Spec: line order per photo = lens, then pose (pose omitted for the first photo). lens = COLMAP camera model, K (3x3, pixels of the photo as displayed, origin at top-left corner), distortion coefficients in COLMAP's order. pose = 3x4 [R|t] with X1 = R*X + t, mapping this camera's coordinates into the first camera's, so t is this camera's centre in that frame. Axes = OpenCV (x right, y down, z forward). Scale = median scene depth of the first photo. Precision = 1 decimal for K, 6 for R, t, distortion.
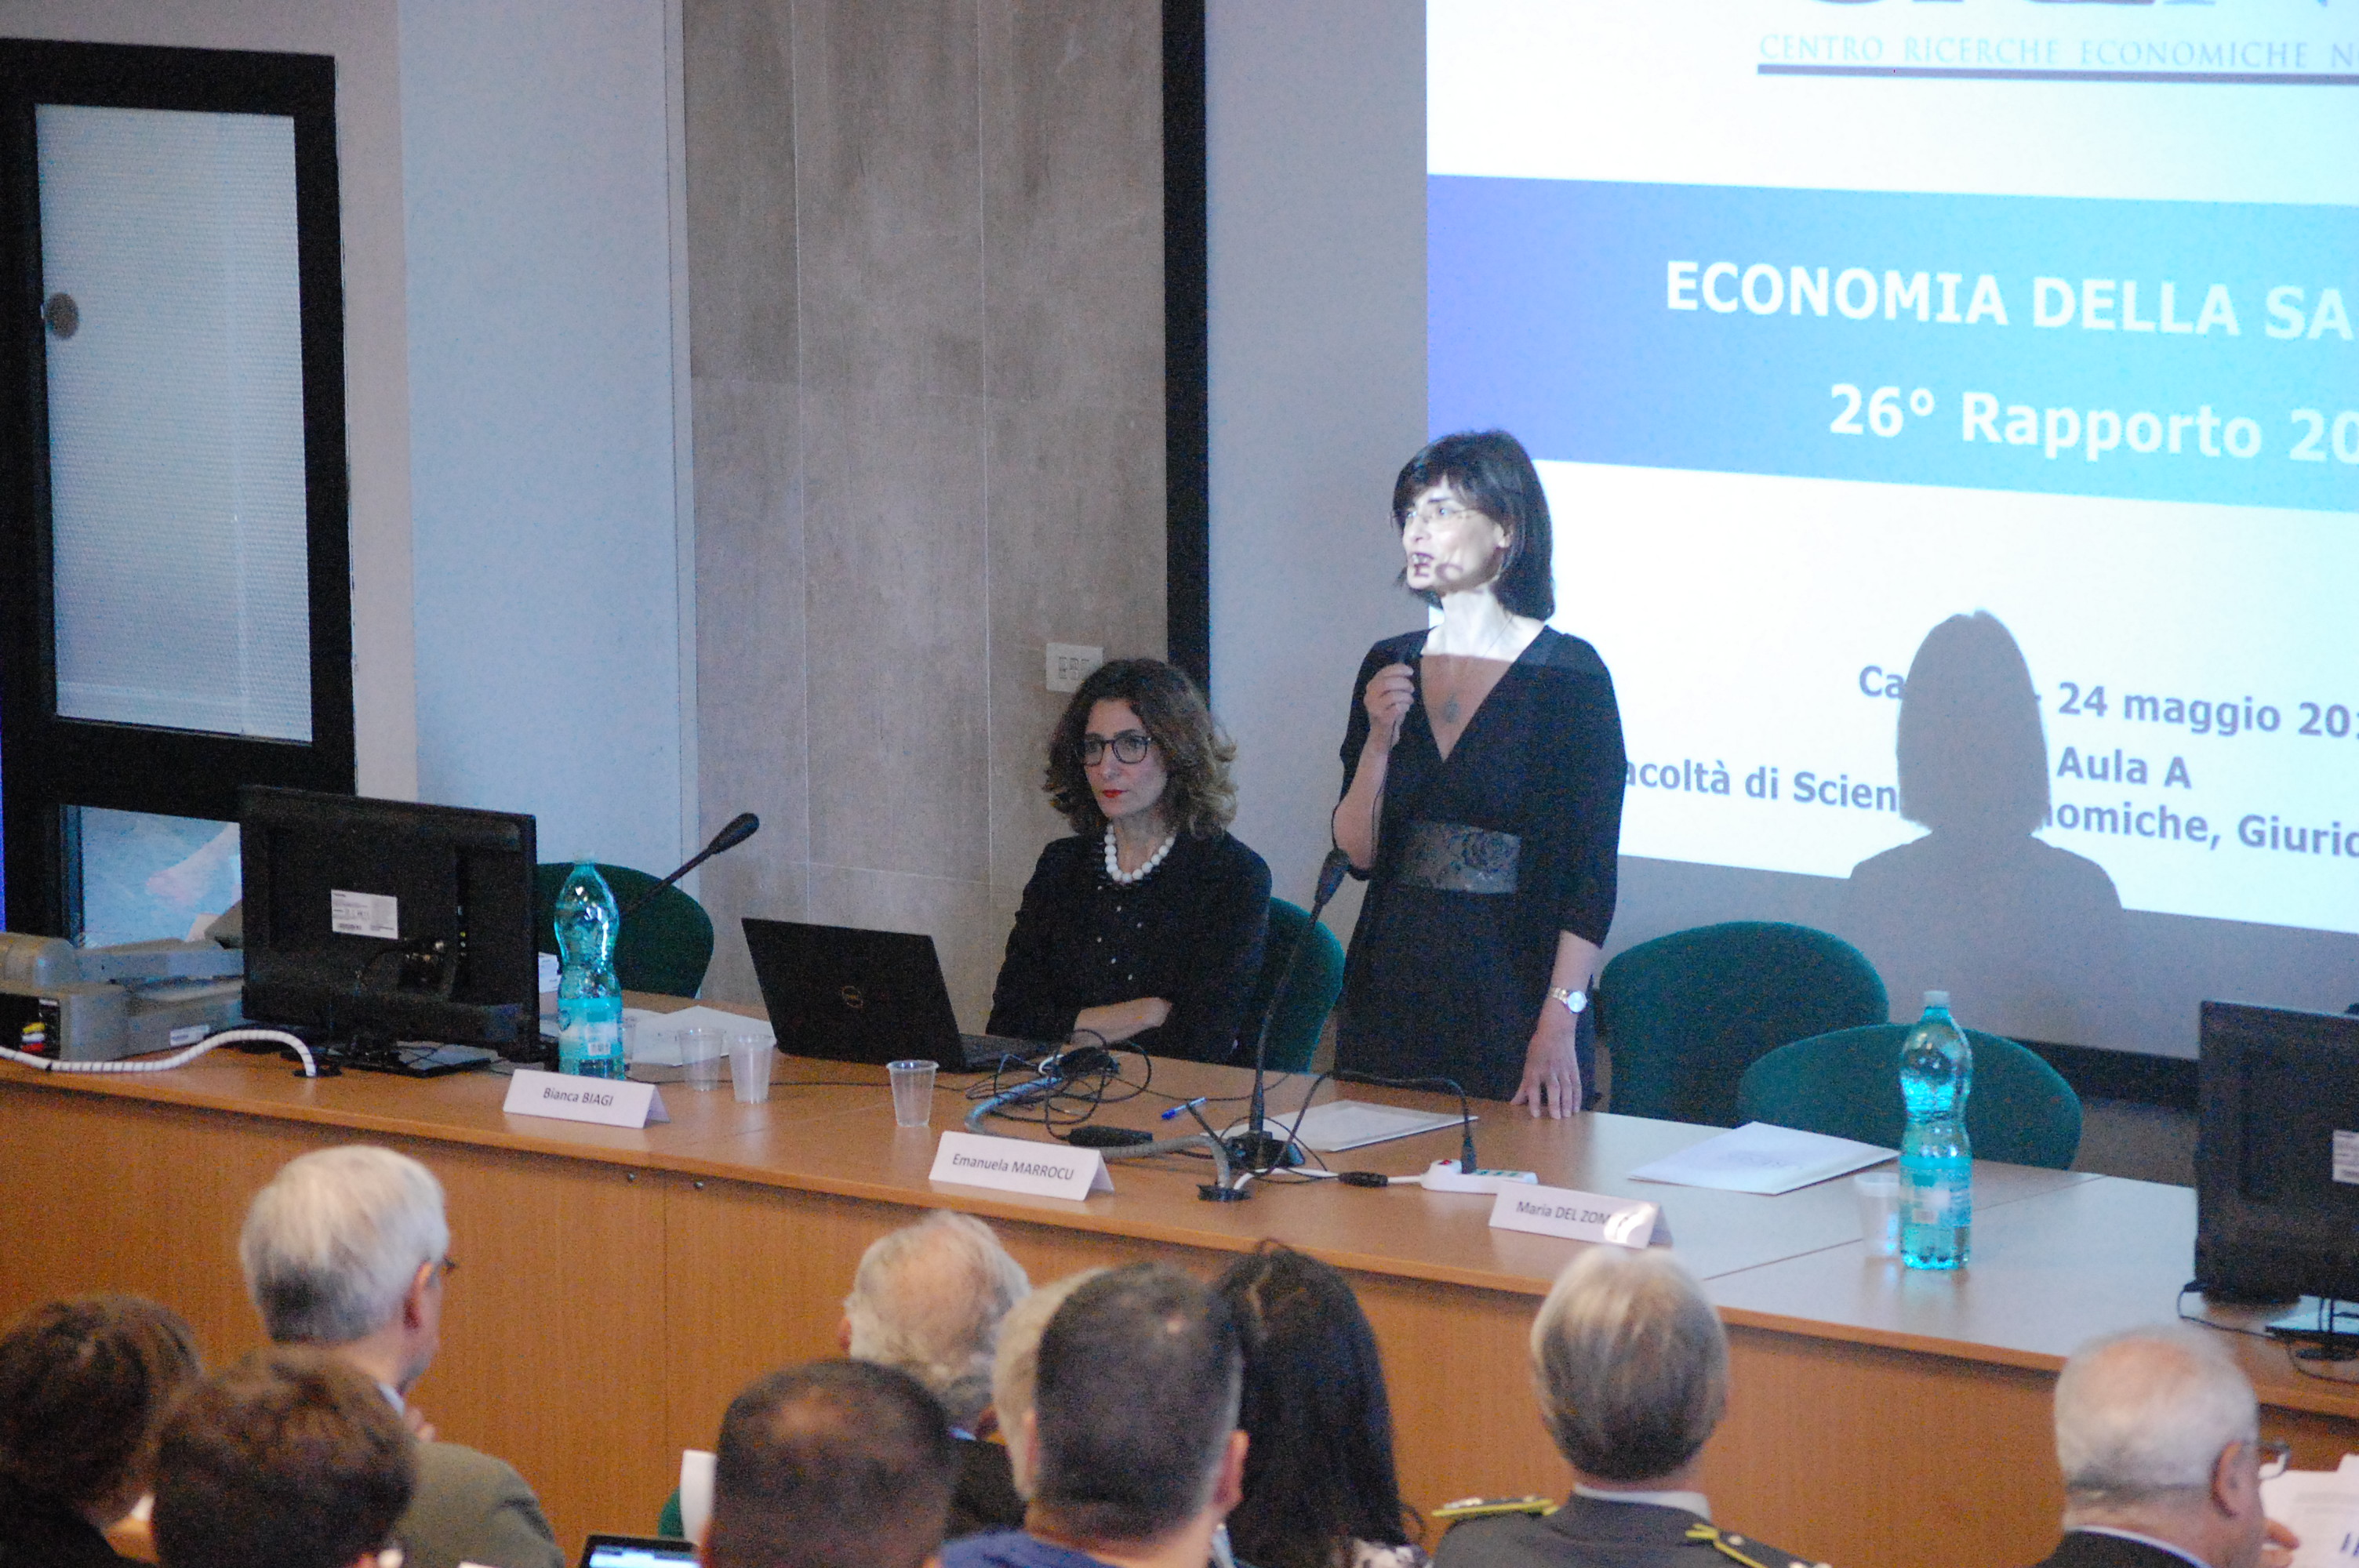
lens RADIAL K [[8600.7, 0, 1180.0], [0, 8600.7, 783.0], [0, 0, 1]] dist [0.299283, 0.000000]
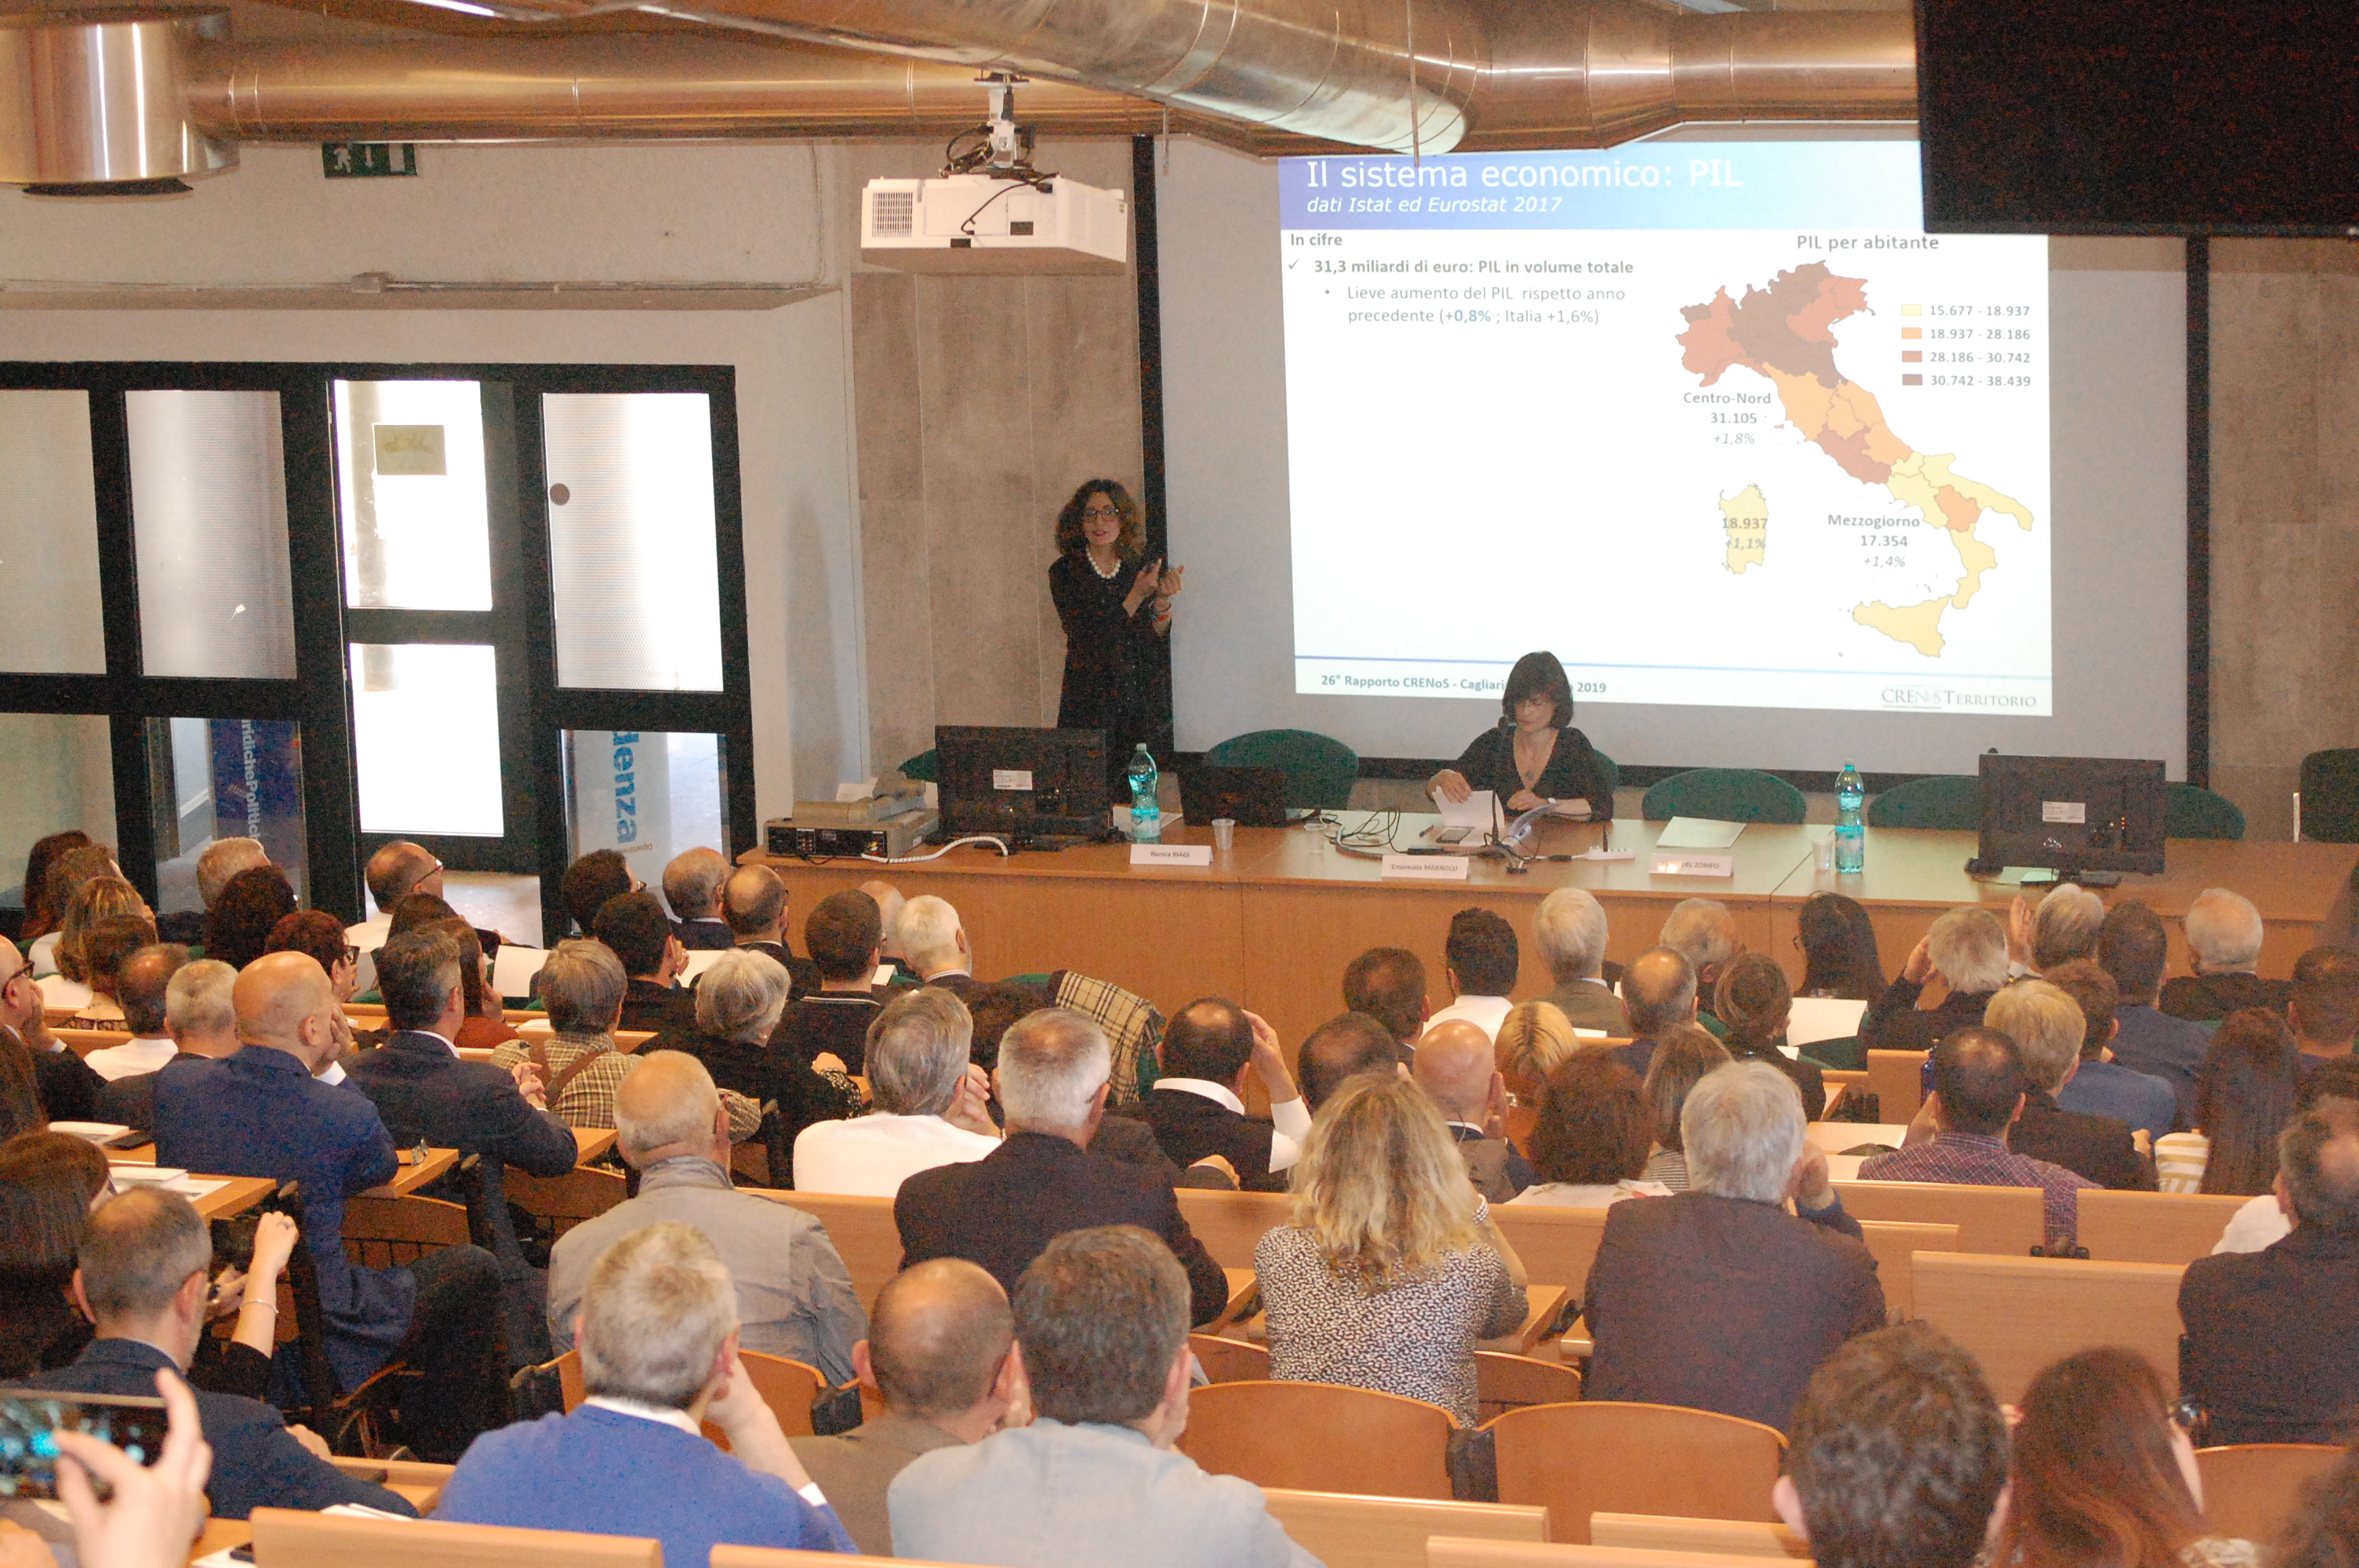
lens RADIAL K [[5727.3, 0, 1180.1], [0, 5727.3, 783.5], [0, 0, 1]] dist [-0.159913, 0.000000]
pose [[0.932856, -0.090508, 0.348694, -0.564847], [0.070981, 0.995129, 0.068405, -0.081007], [-0.353187, -0.039061, 0.934737, -0.386557]]
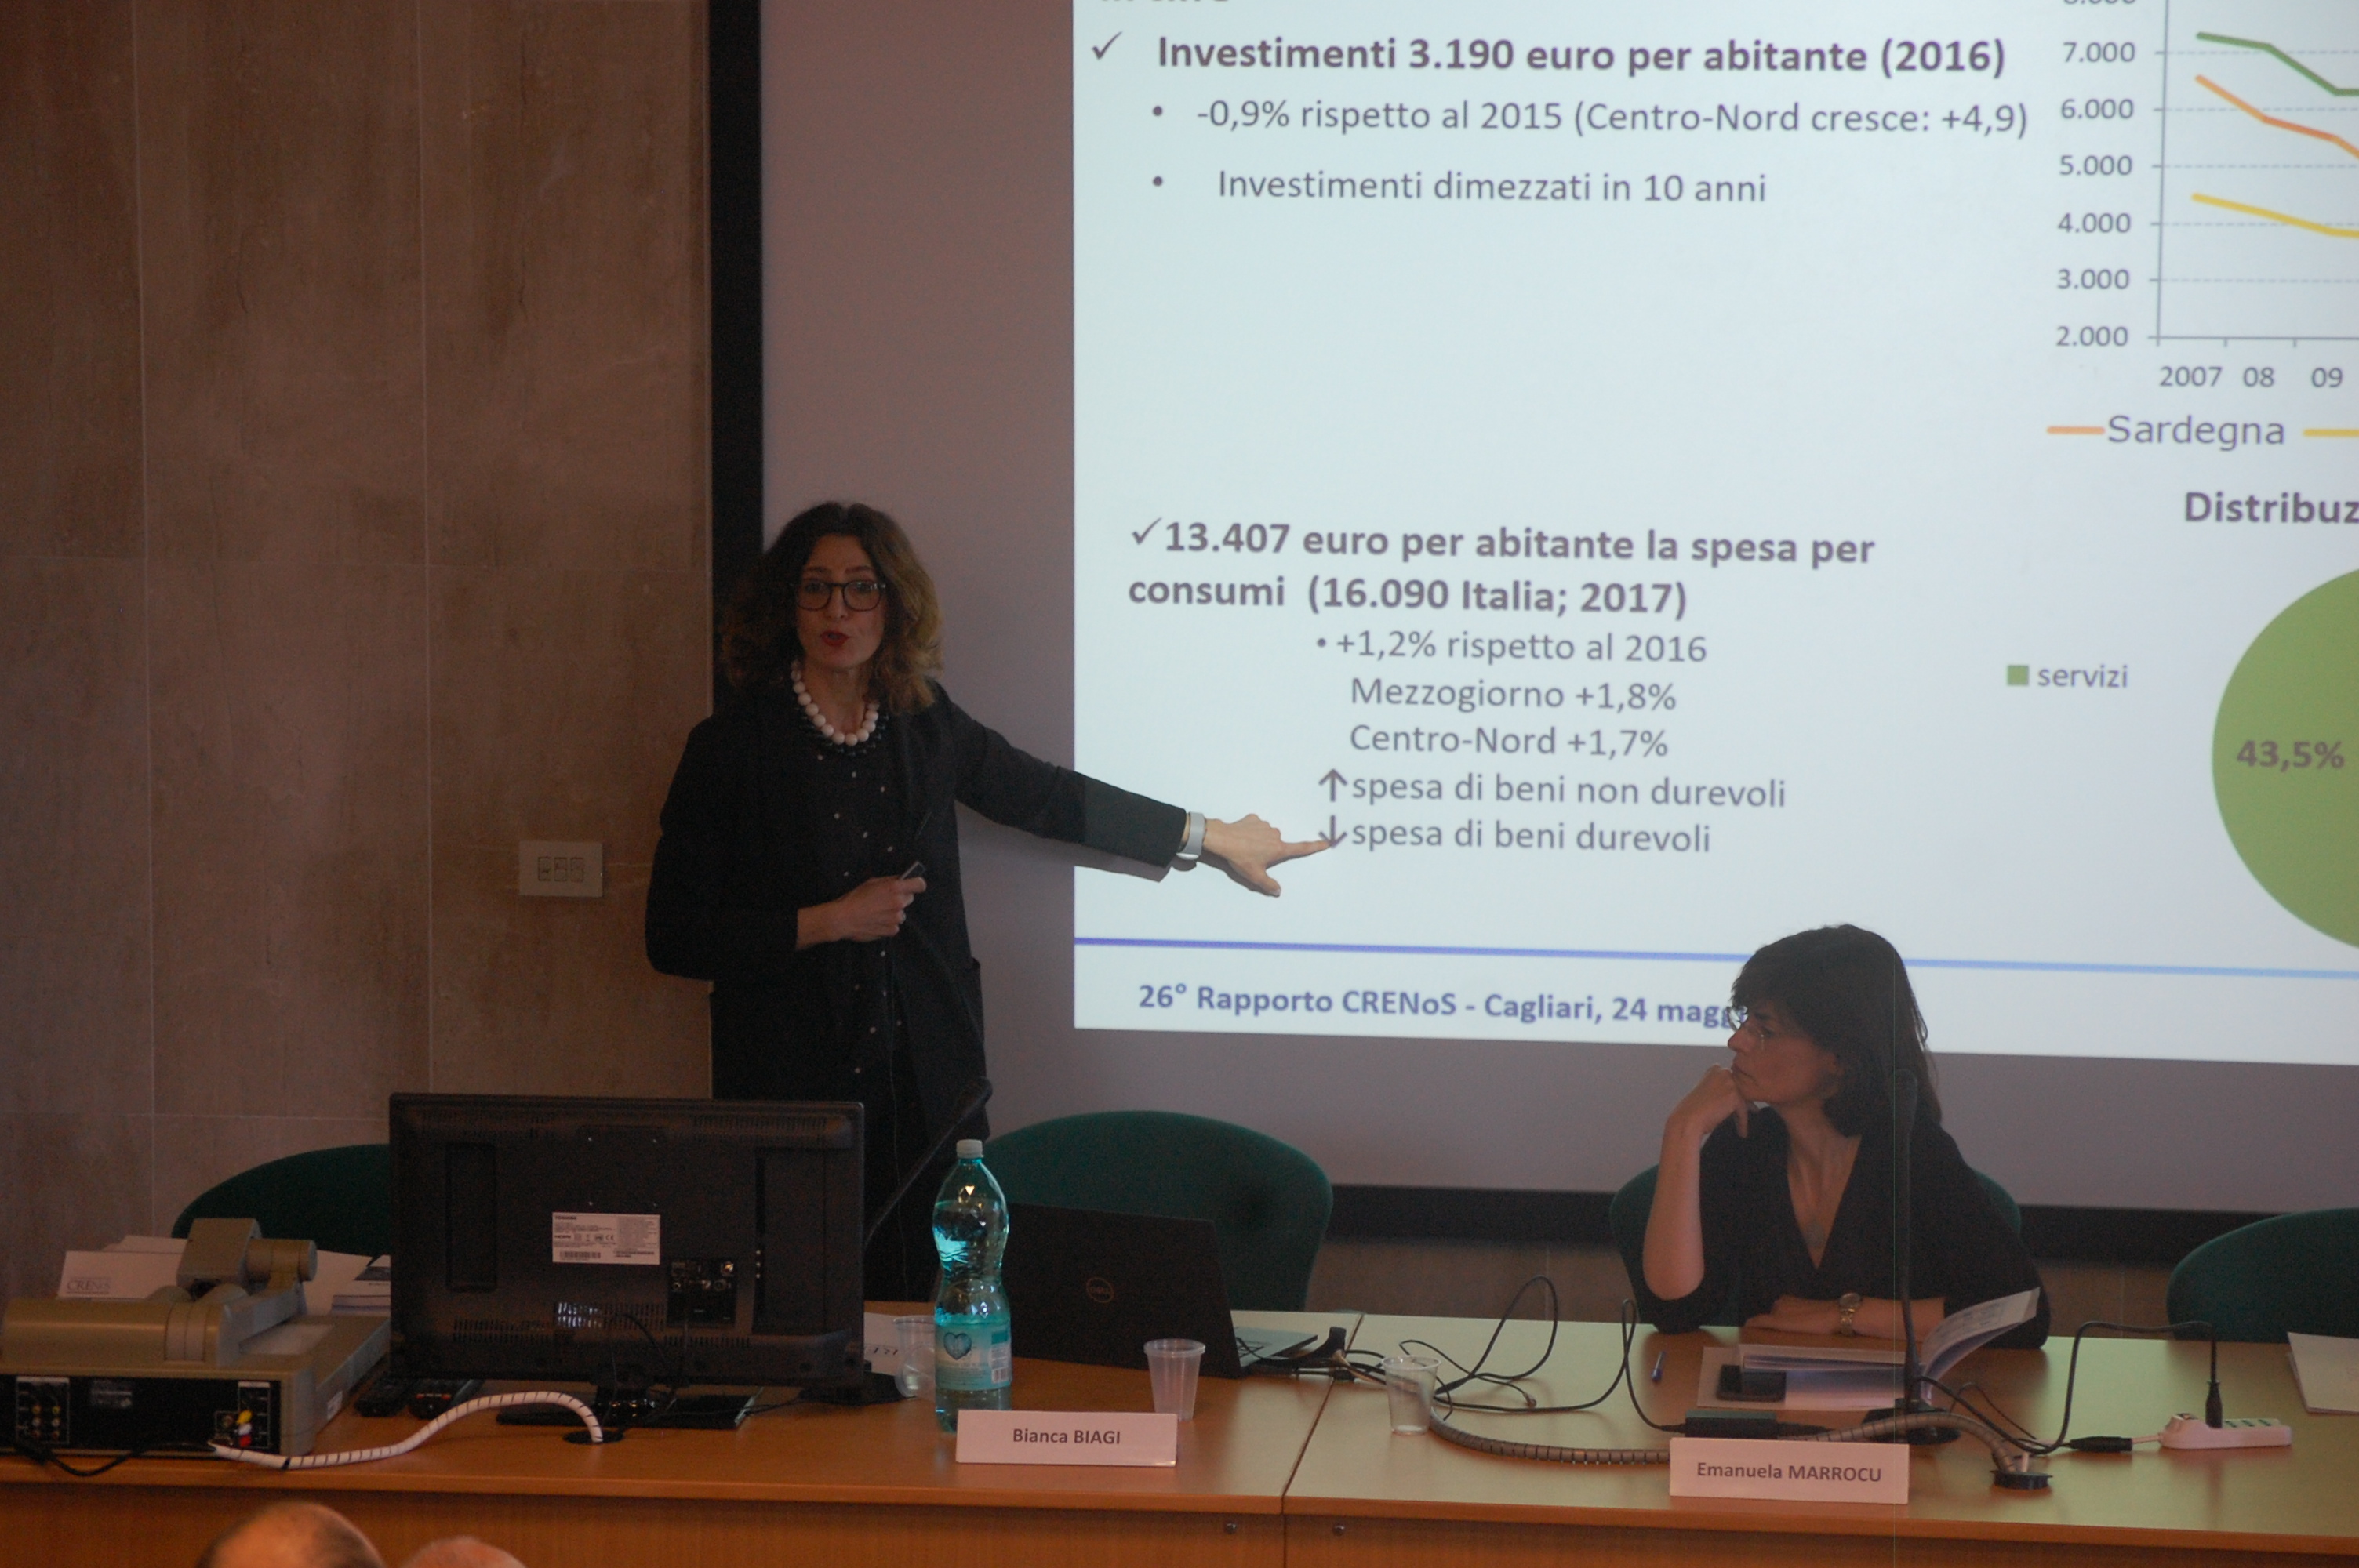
lens RADIAL K [[7930.6, 0, 1179.4], [0, 7930.6, 784.2], [0, 0, 1]] dist [0.321915, 0.000000]
pose [[0.844492, -0.061945, 0.531974, -0.450021], [0.058965, 0.998004, 0.022606, -0.042181], [-0.532313, 0.012278, 0.846459, 0.323015]]
